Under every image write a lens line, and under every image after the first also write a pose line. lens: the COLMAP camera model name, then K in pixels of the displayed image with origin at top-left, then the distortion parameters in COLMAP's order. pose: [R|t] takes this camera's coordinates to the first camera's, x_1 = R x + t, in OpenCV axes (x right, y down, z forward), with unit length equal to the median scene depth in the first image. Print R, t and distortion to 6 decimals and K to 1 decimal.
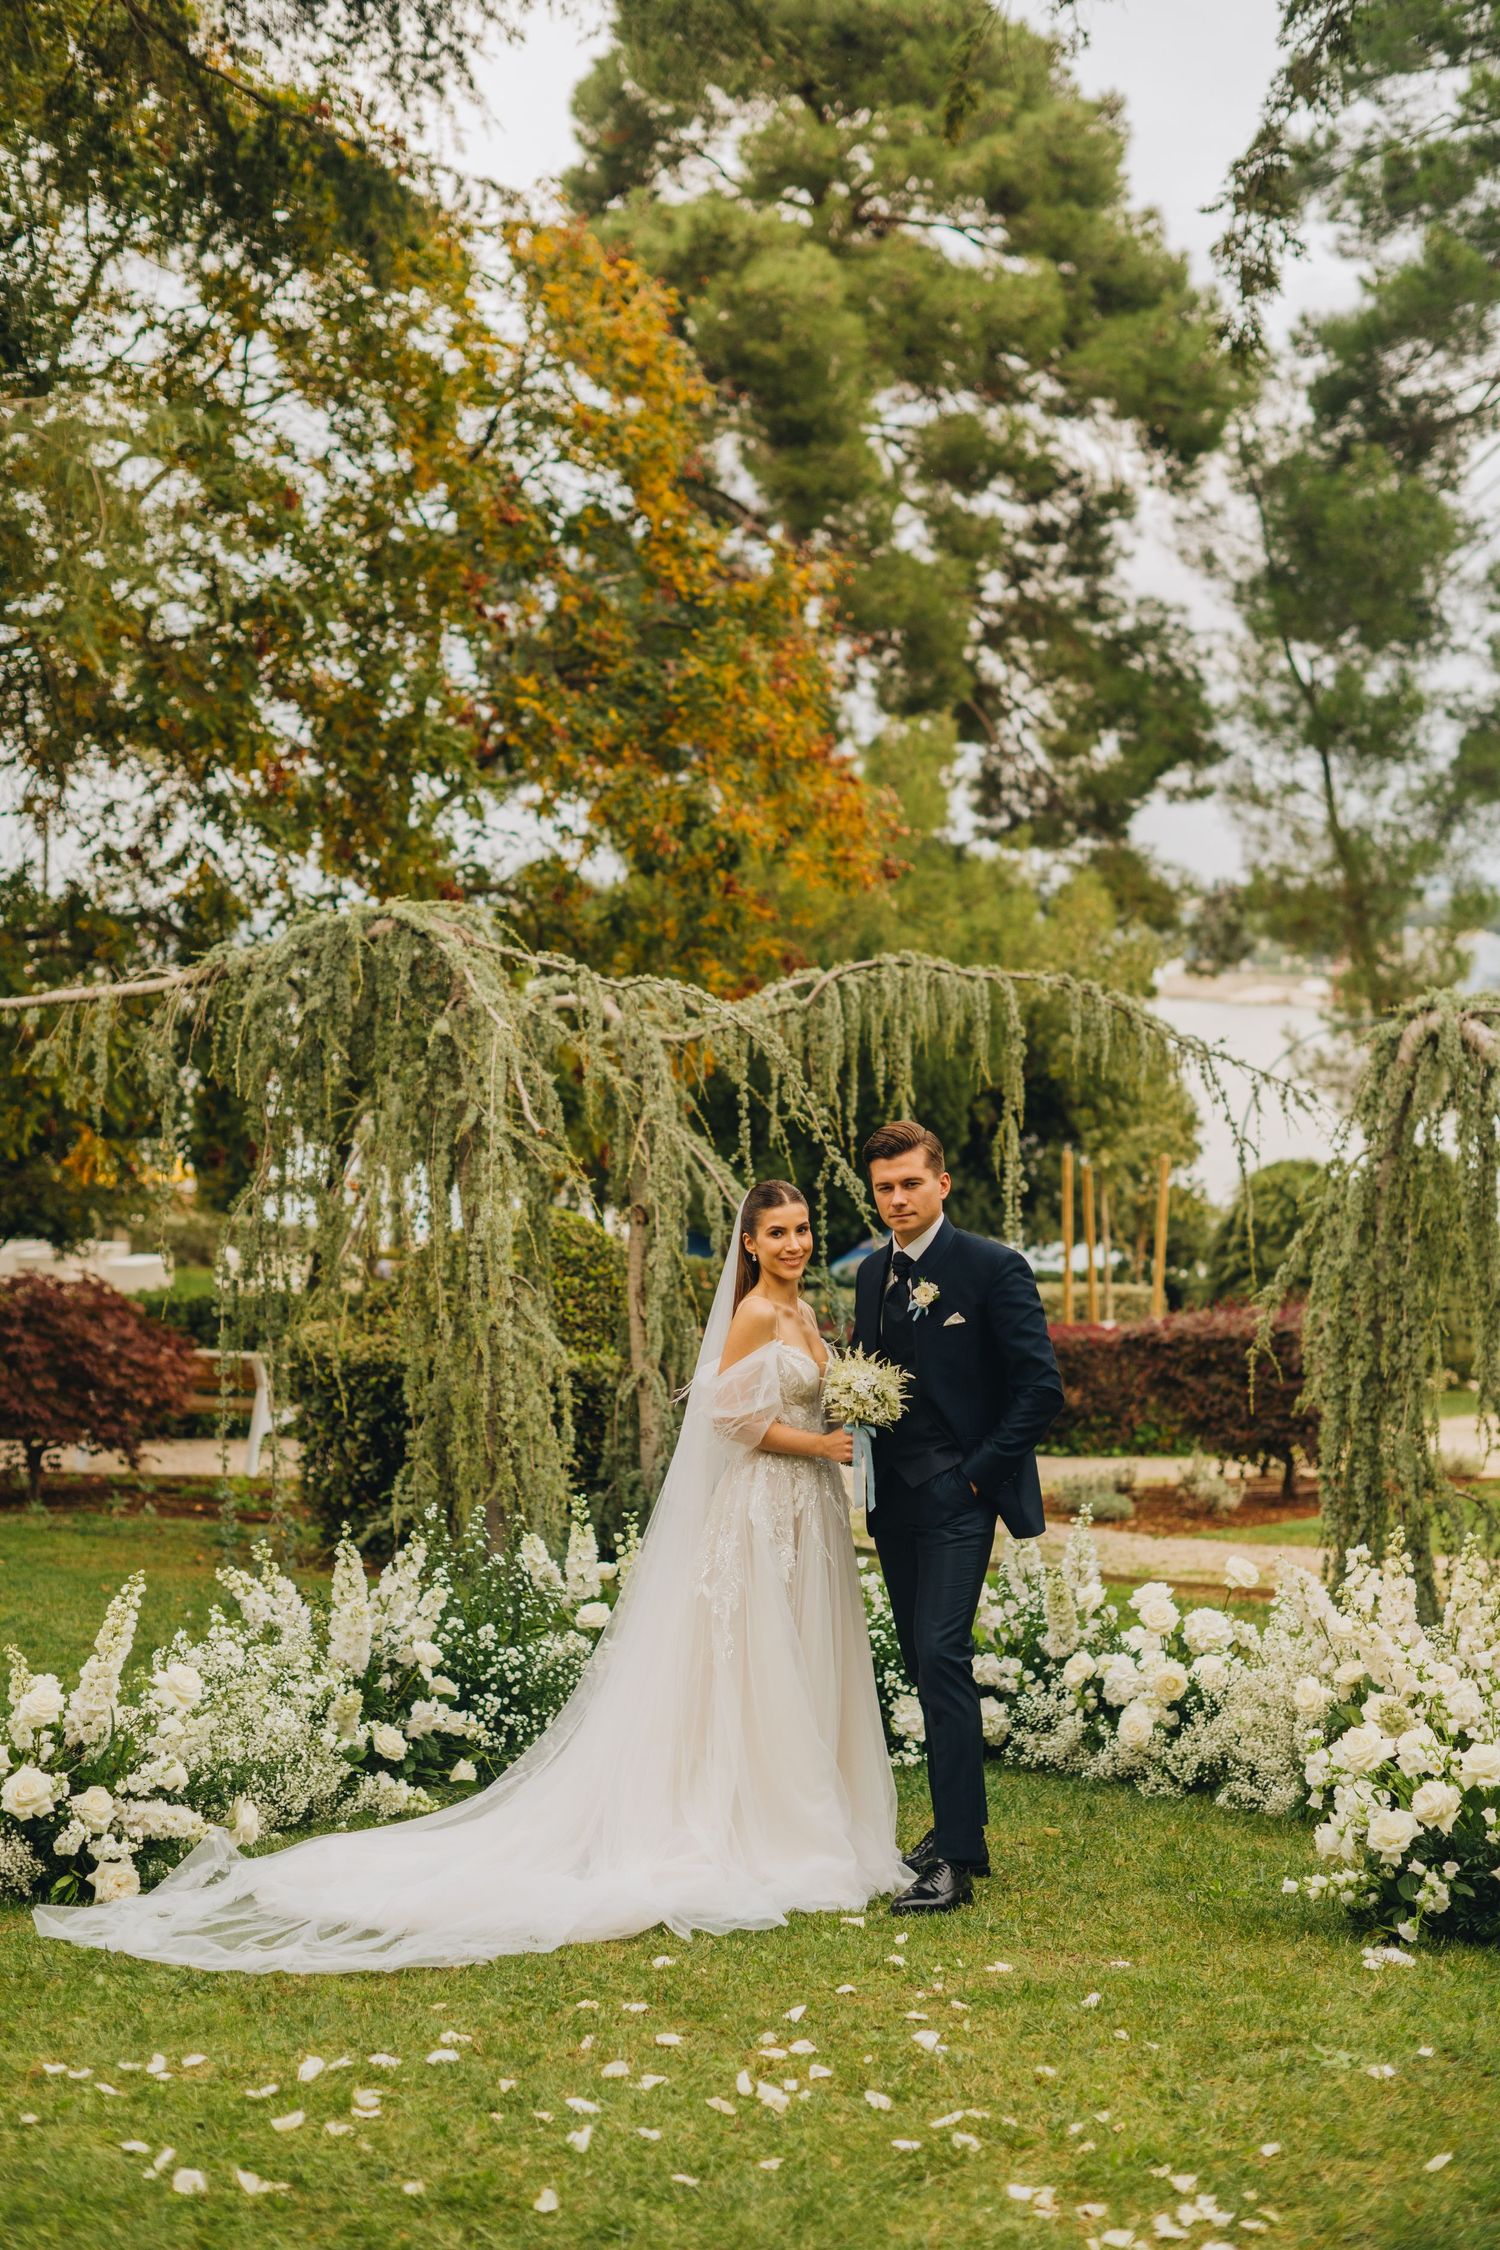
lens RADIAL K [[5952.5, 0, 745.3], [0, 5952.5, 1051.8], [0, 0, 1]] dist [-0.009164, 0.356179]
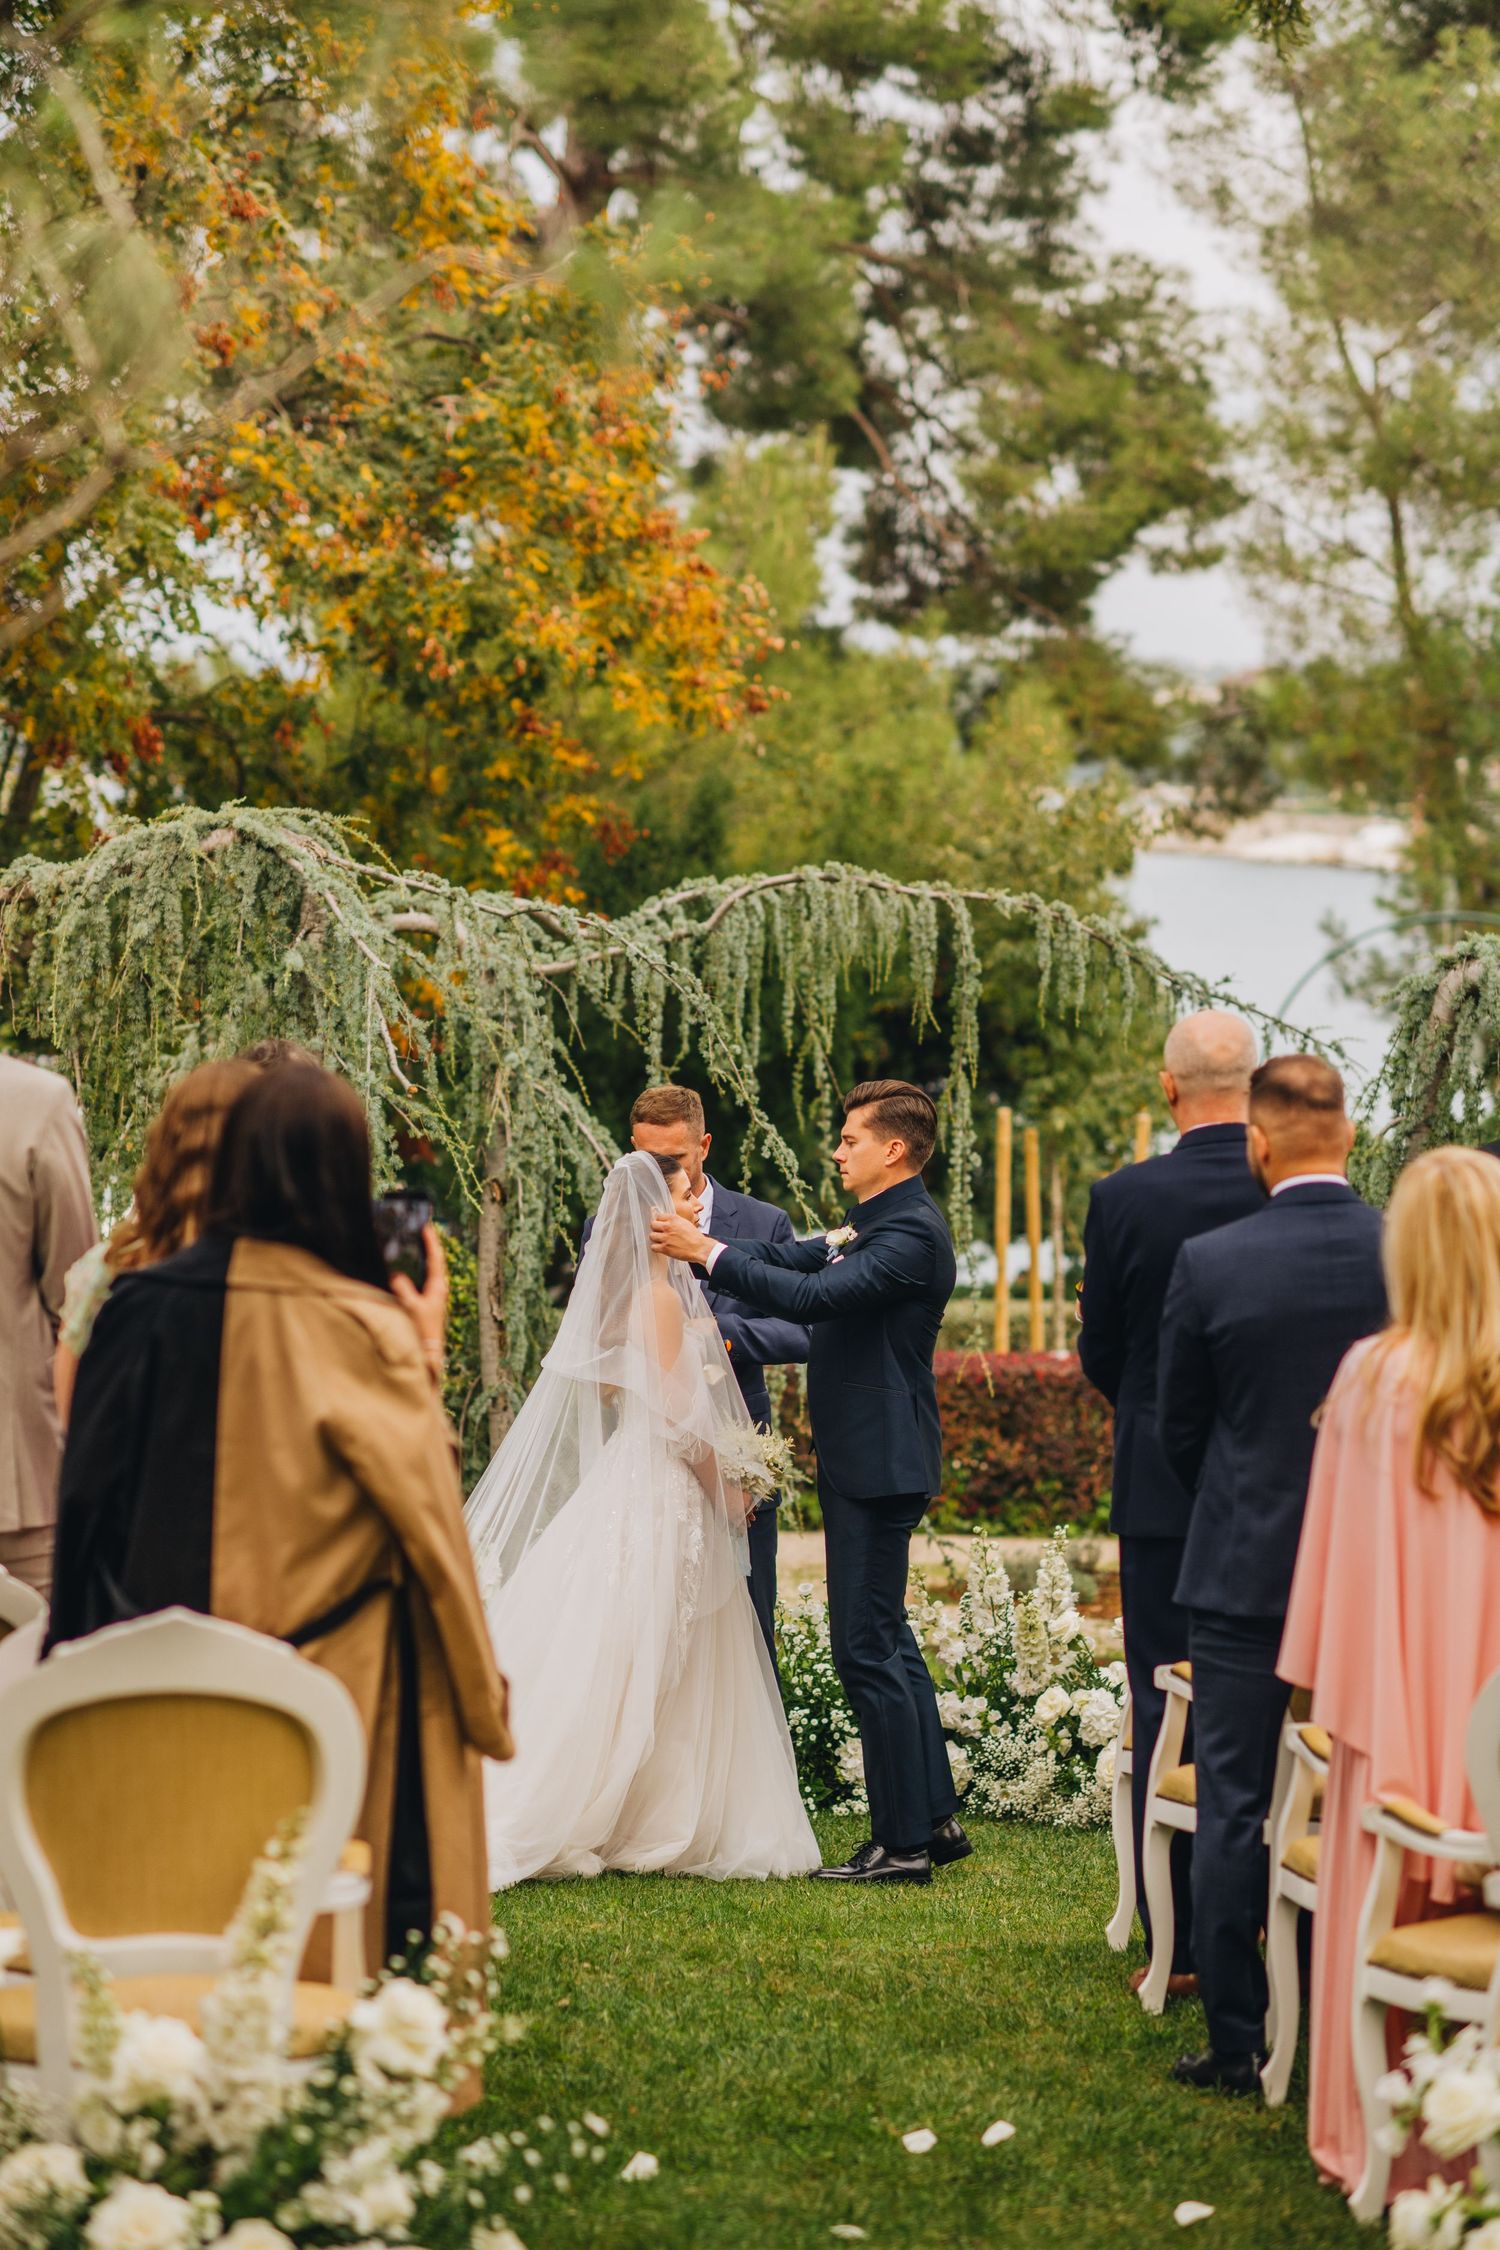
lens RADIAL K [[3772.2, 0, 952.8], [0, 3772.2, 1127.2], [0, 0, 1]] dist [-0.014412, 0.080949]
pose [[0.999830, 0.015356, 0.010224, 0.044860], [-0.015468, 0.999821, 0.010931, 0.014693], [-0.010054, -0.011087, 0.999888, 0.574531]]
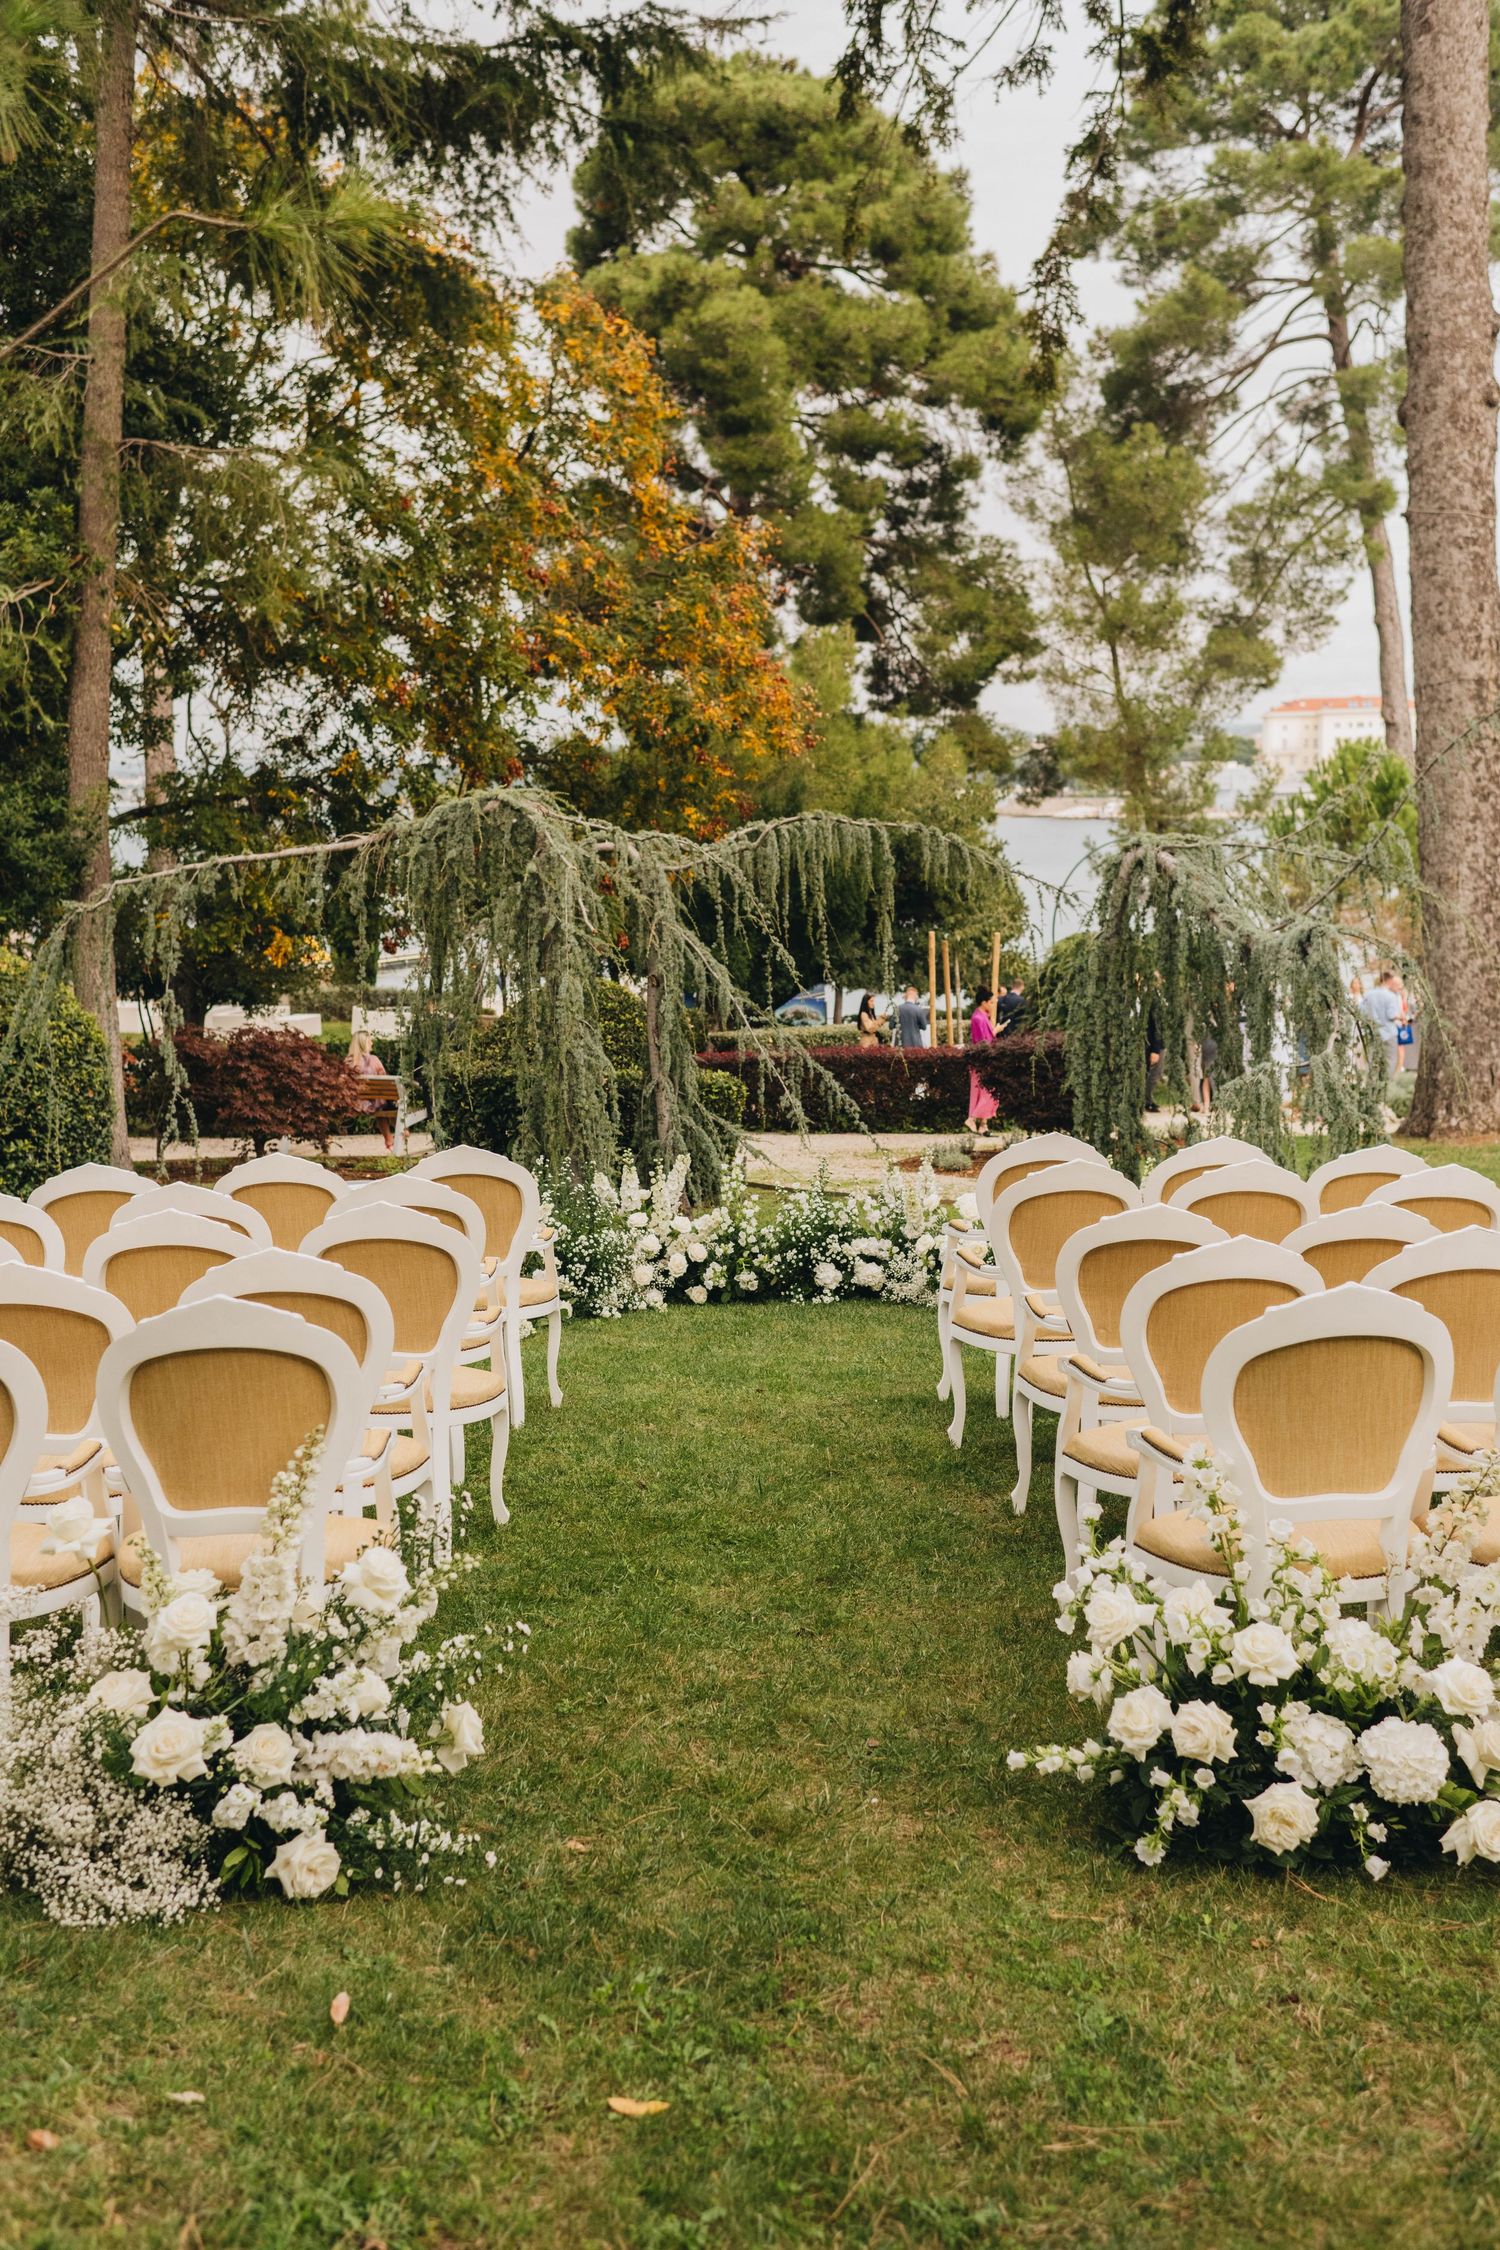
lens RADIAL K [[2497.3, 0, 743.8], [0, 2497.3, 1174.5], [0, 0, 1]] dist [-0.004583, -0.011037]
pose [[0.999813, -0.019348, 0.000474, 0.005877], [0.019197, 0.994509, 0.102874, 0.012462], [-0.002462, -0.102845, 0.994694, 0.384358]]
